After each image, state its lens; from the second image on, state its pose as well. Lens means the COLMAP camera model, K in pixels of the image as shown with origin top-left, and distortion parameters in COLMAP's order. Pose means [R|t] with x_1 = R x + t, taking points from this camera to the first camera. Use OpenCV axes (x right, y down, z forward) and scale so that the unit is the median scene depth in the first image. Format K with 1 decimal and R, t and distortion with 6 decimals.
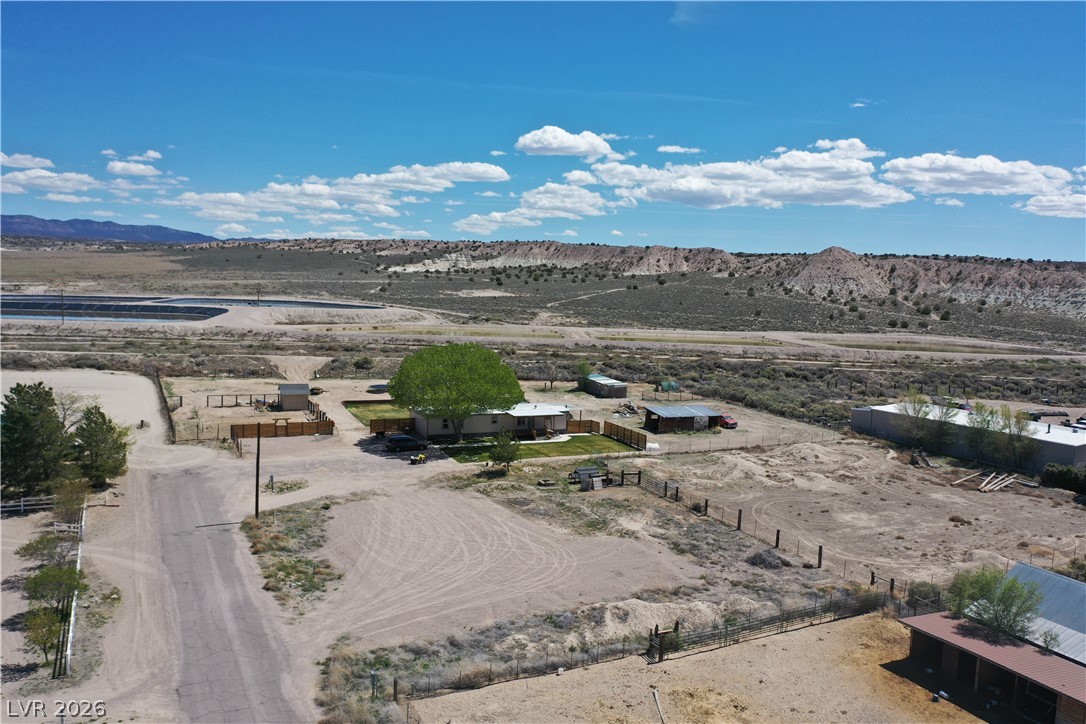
lens RADIAL K [[858.7, 0, 543.3], [0, 858.7, 361.4], [0, 0, 1]] dist [-0.000210, -0.007077]
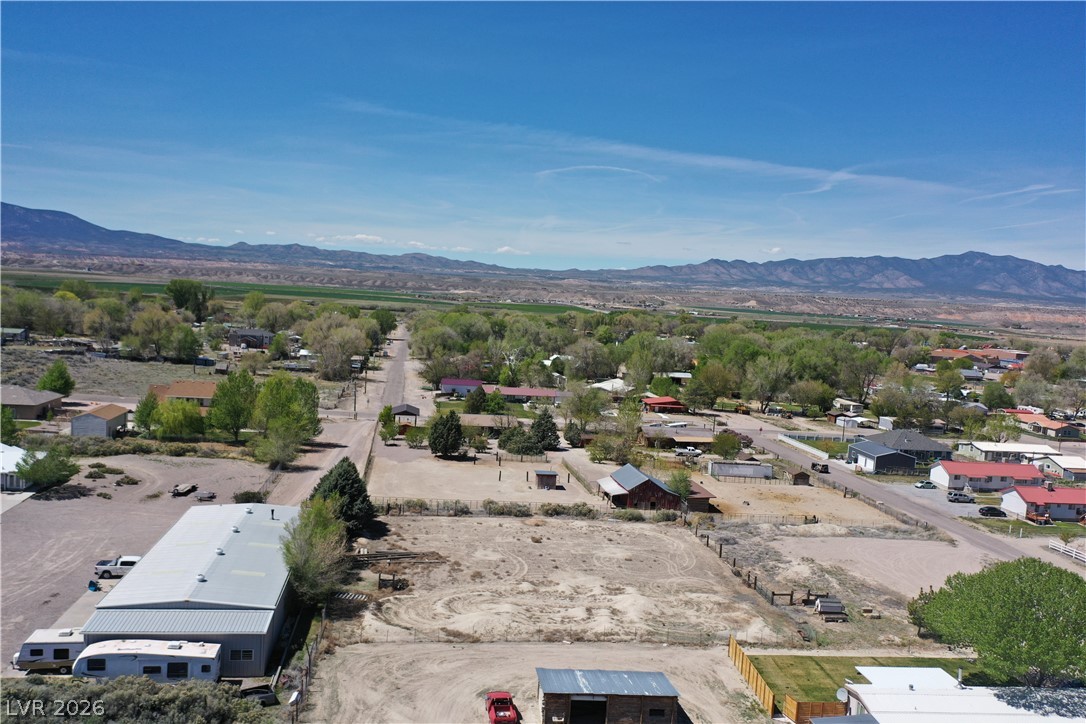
lens RADIAL K [[858.7, 0, 546.0], [0, 858.7, 360.7], [0, 0, 1]] dist [-0.000210, -0.007077]
pose [[-0.941795, -0.126914, 0.311312, 0.107419], [-0.070668, 0.980052, 0.185753, -0.377409], [-0.328676, 0.152942, -0.931977, 2.486226]]
